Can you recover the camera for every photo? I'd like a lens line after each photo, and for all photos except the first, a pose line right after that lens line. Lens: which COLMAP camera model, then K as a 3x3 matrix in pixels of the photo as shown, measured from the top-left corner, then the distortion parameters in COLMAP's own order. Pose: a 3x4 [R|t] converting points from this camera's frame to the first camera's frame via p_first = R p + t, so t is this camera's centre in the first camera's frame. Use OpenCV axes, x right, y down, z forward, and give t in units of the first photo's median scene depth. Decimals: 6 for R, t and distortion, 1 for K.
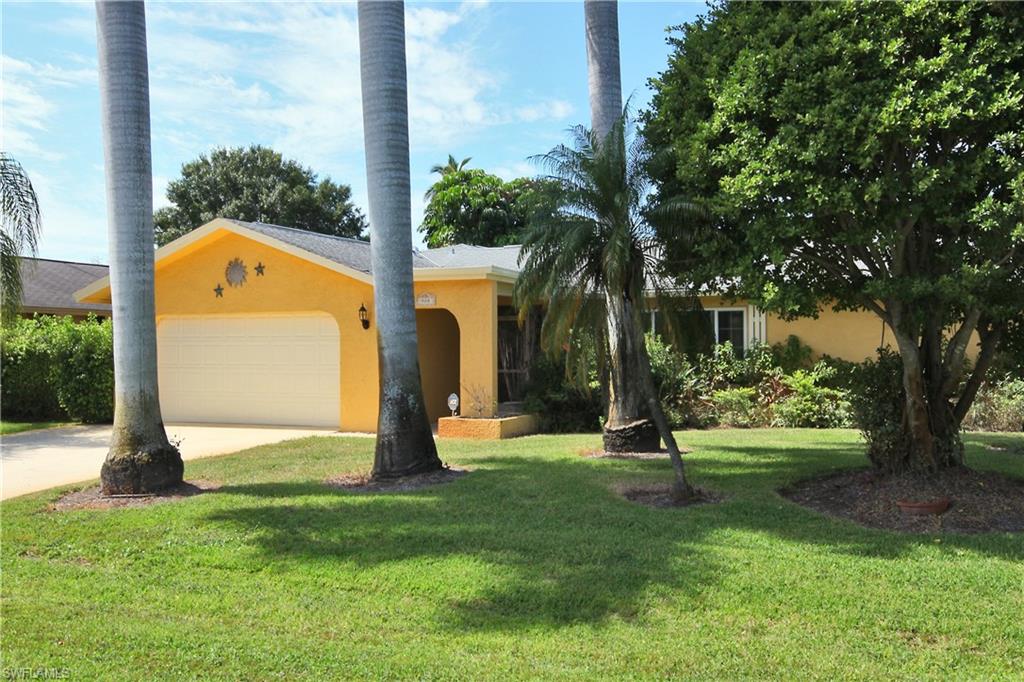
lens RADIAL K [[897.4, 0, 509.9], [0, 897.4, 363.6], [0, 0, 1]] dist [0.007996, 0.005437]
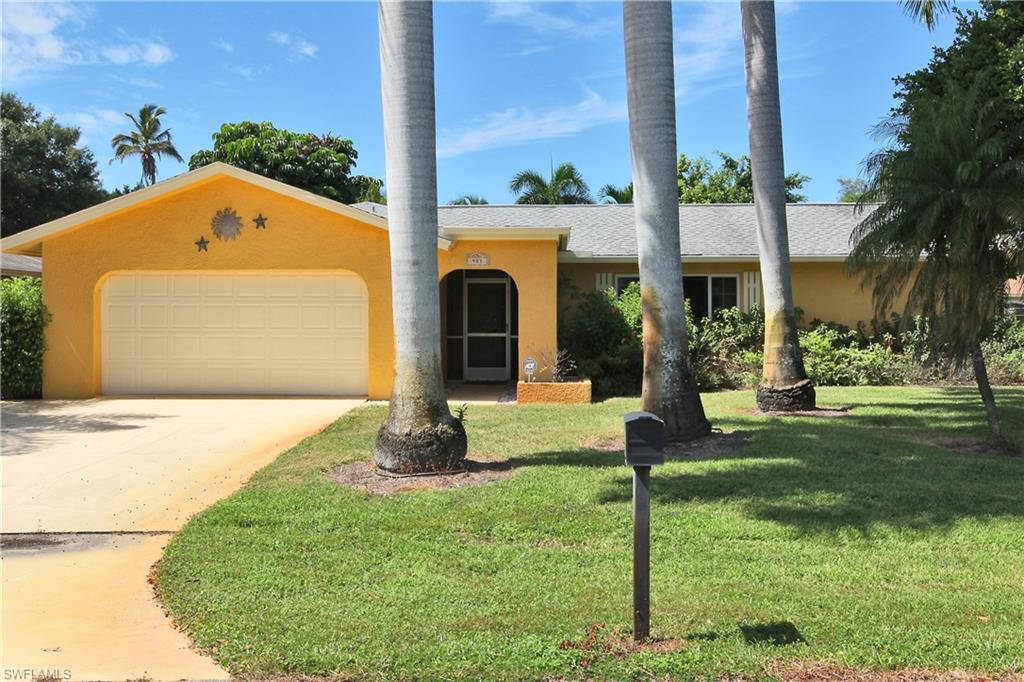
lens RADIAL K [[906.2, 0, 510.0], [0, 906.2, 321.0], [0, 0, 1]] dist [0.042381, -0.001277]
pose [[0.949888, 0.001962, 0.312585, -0.446991], [0.000959, 0.999957, -0.009192, 0.003415], [-0.312589, 0.009031, 0.949845, 0.088317]]
